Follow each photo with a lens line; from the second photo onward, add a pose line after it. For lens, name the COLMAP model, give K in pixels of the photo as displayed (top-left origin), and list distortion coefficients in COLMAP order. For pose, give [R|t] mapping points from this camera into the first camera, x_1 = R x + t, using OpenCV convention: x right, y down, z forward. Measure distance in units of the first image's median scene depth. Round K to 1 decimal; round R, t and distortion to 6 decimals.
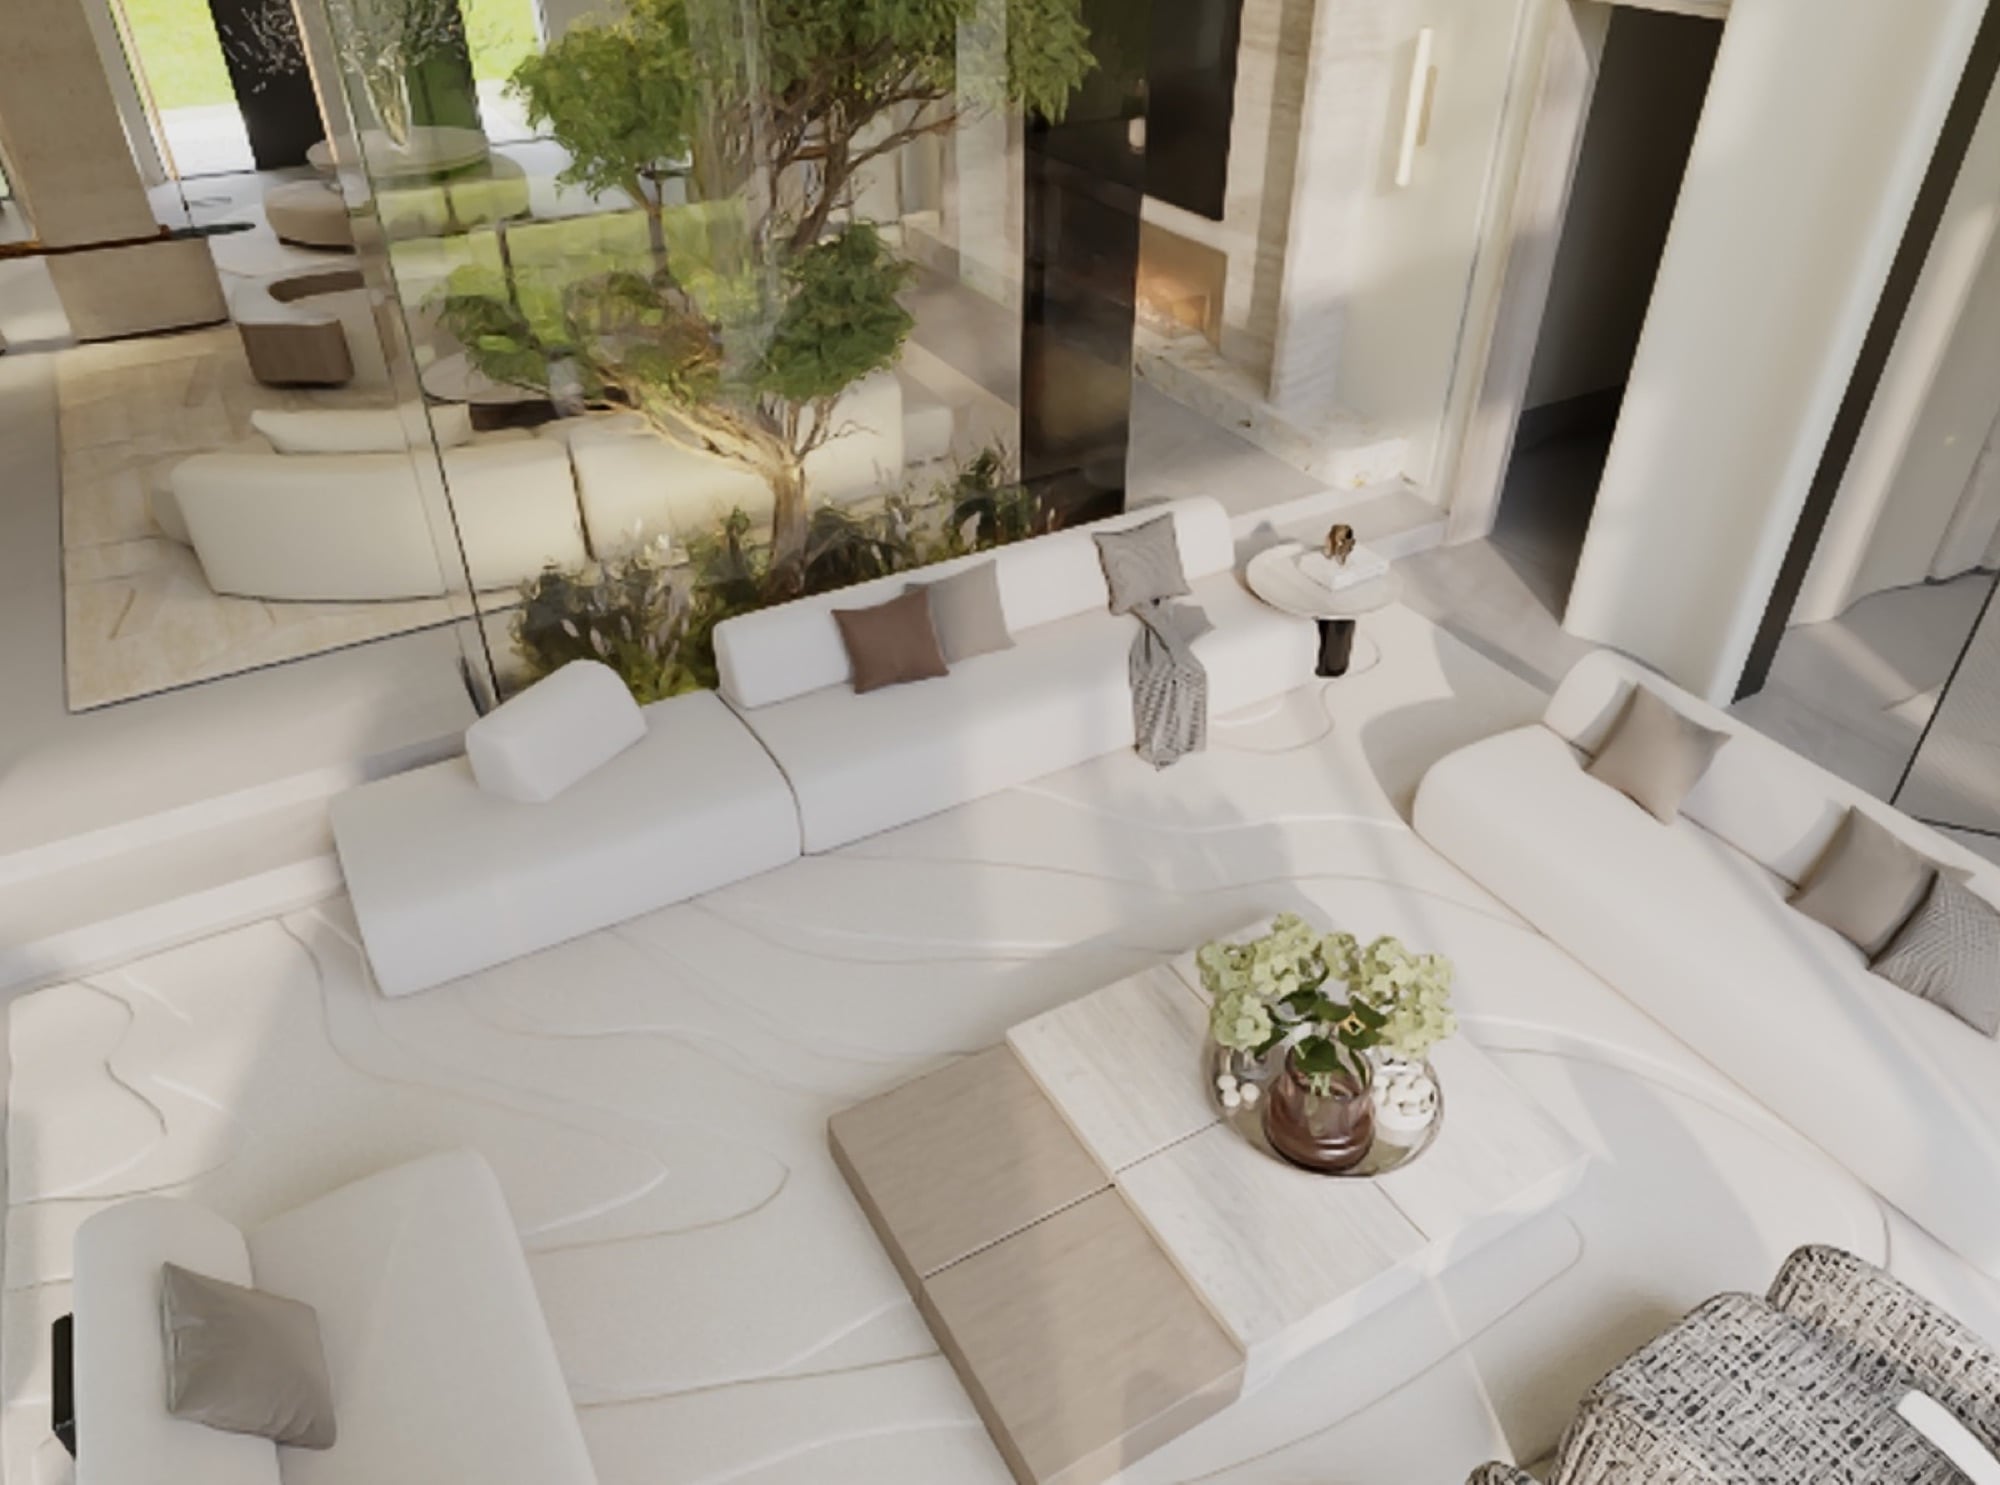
lens RADIAL K [[1381.1, 0, 1013.4], [0, 1381.1, 745.2], [0, 0, 1]] dist [-0.010350, 0.001036]
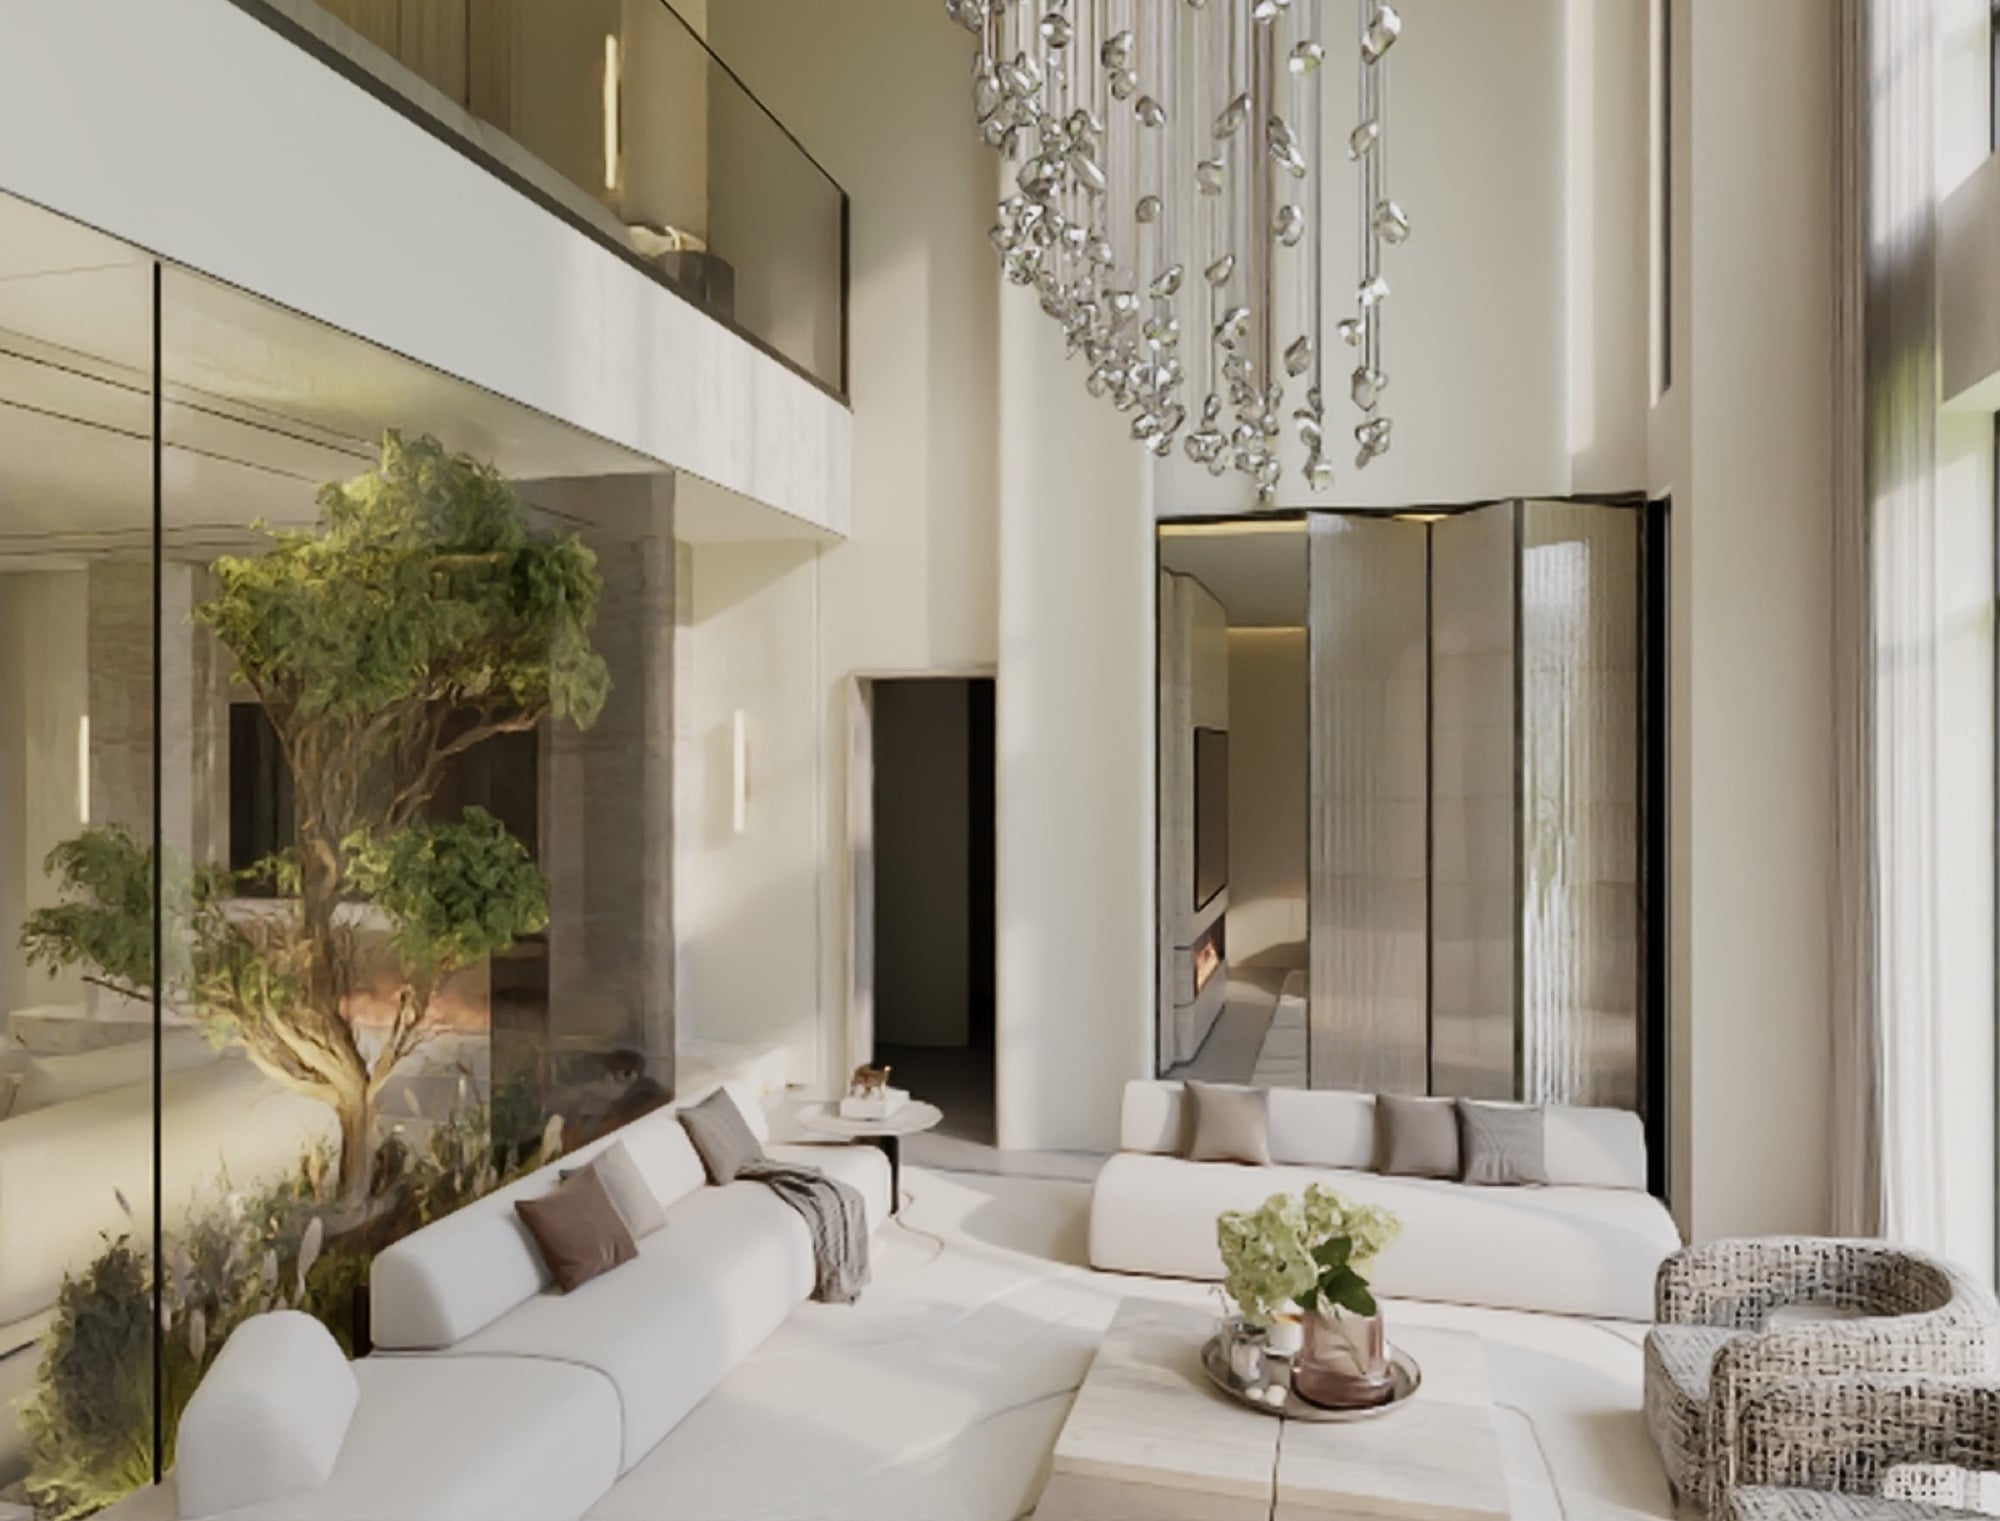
lens RADIAL K [[1437.1, 0, 984.2], [0, 1437.1, 742.2], [0, 0, 1]] dist [-0.002607, 0.001894]
pose [[0.714327, -0.003798, 0.699802, -0.537885], [0.409843, 0.812825, -0.413938, 0.155546], [-0.567244, 0.582496, 0.582179, 0.151303]]
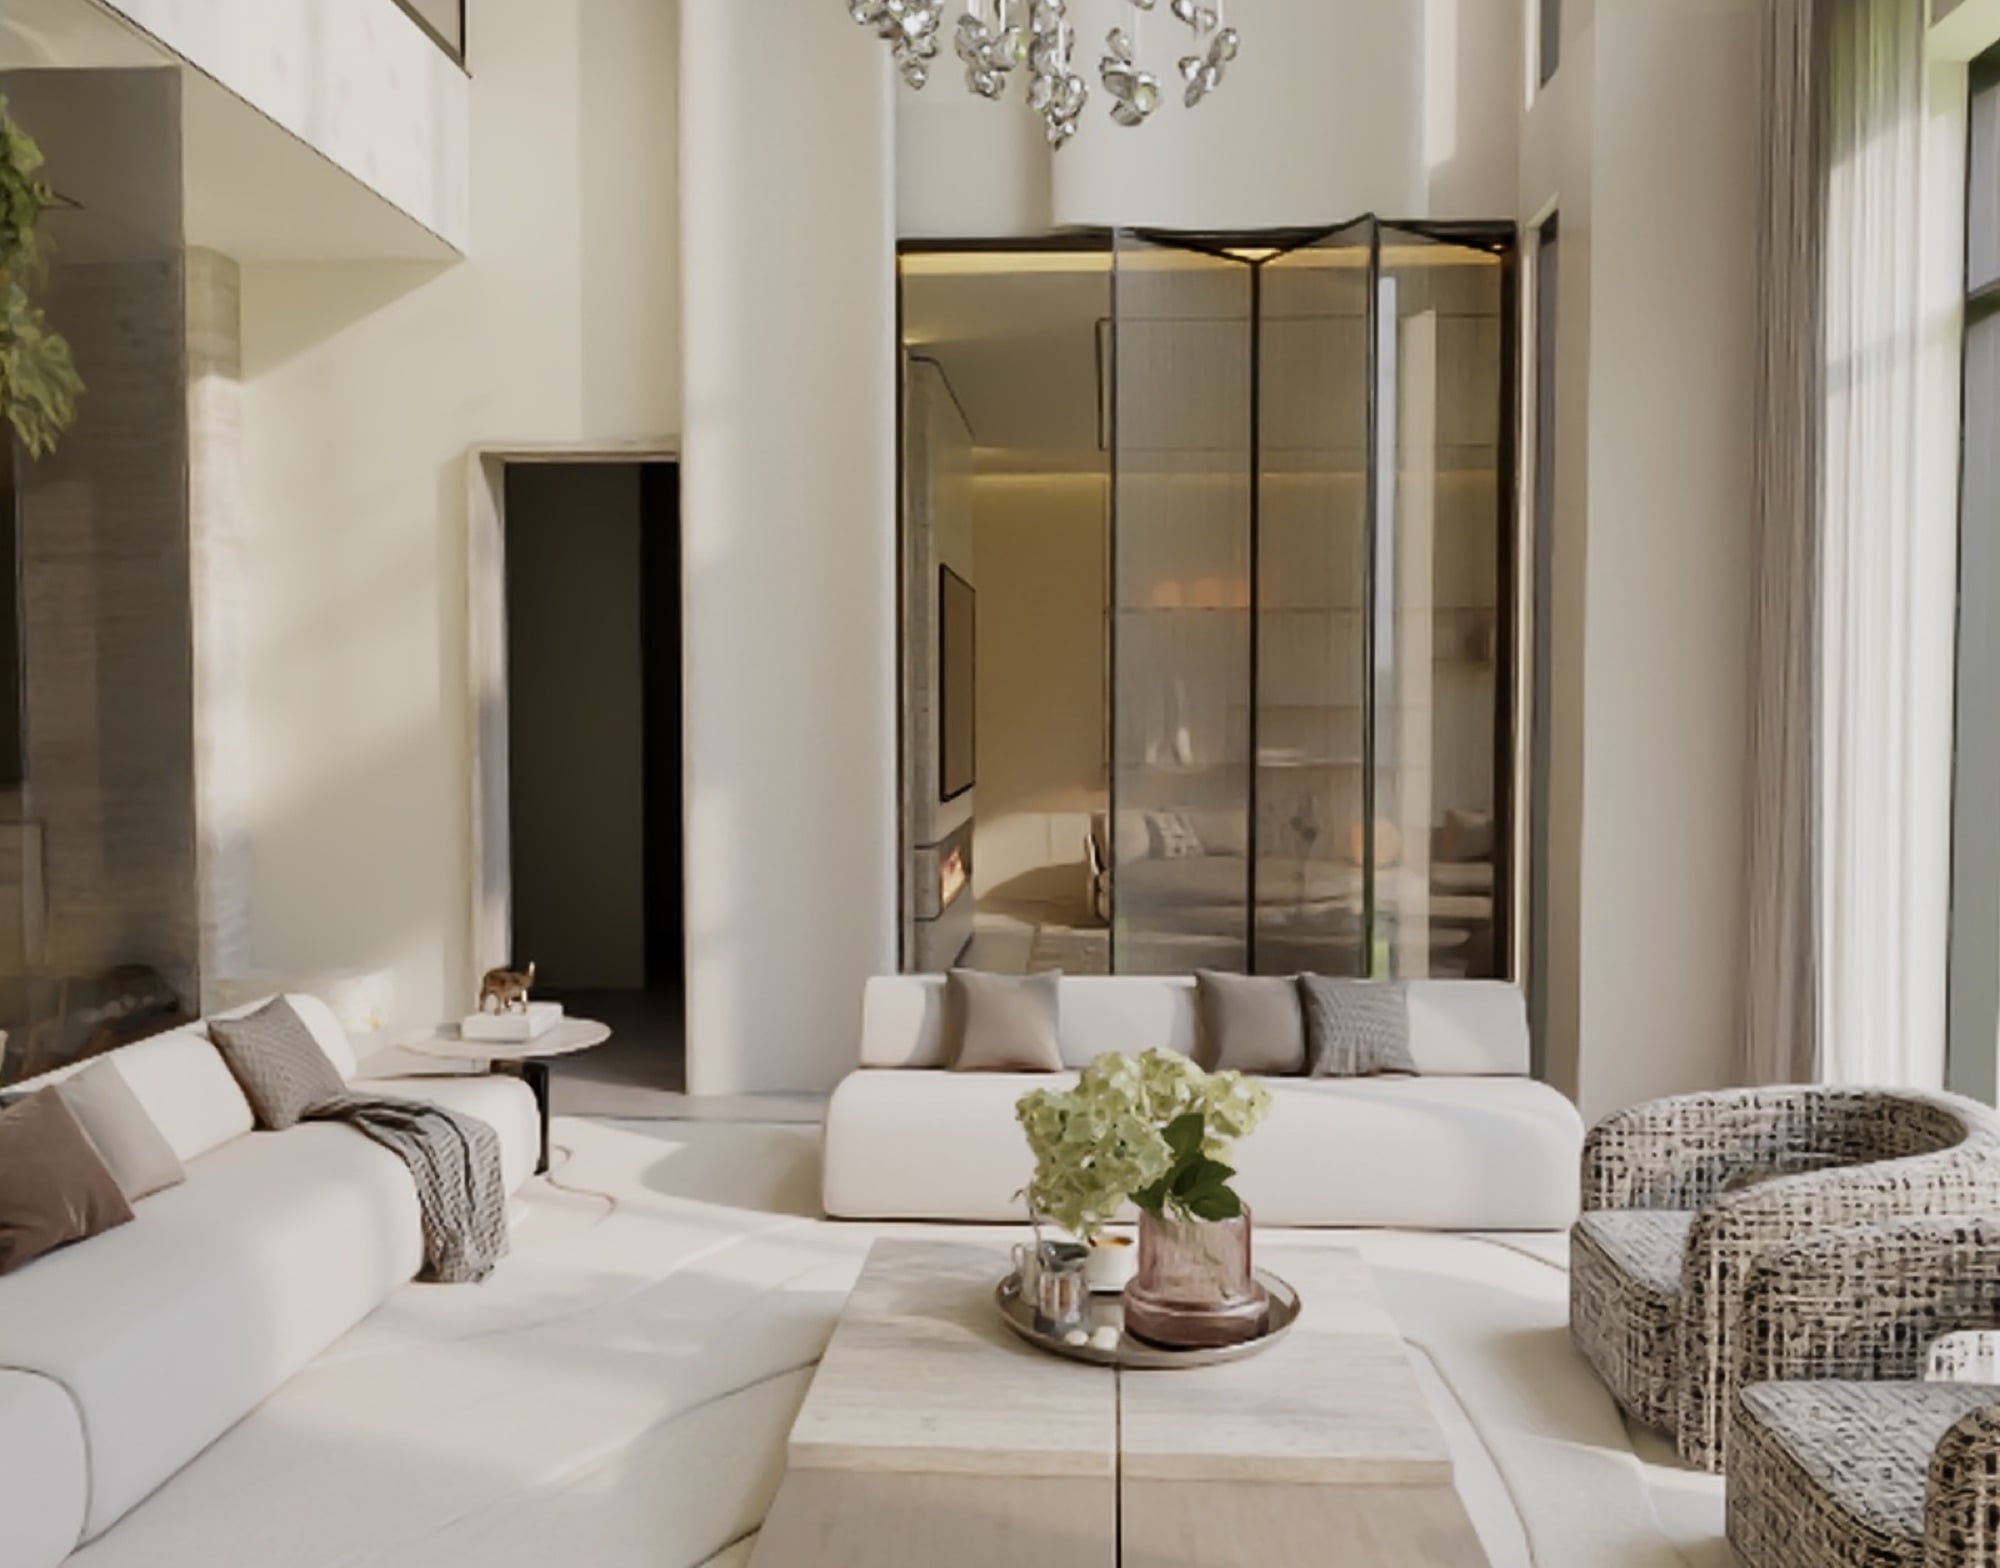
lens RADIAL K [[1684.0, 0, 1014.0], [0, 1684.0, 790.4], [0, 0, 1]] dist [-0.036040, 0.028110]
pose [[0.554661, -0.047531, 0.830717, -0.416773], [0.487352, 0.827758, -0.278038, 0.174083], [-0.674417, 0.559068, 0.482290, 0.324675]]
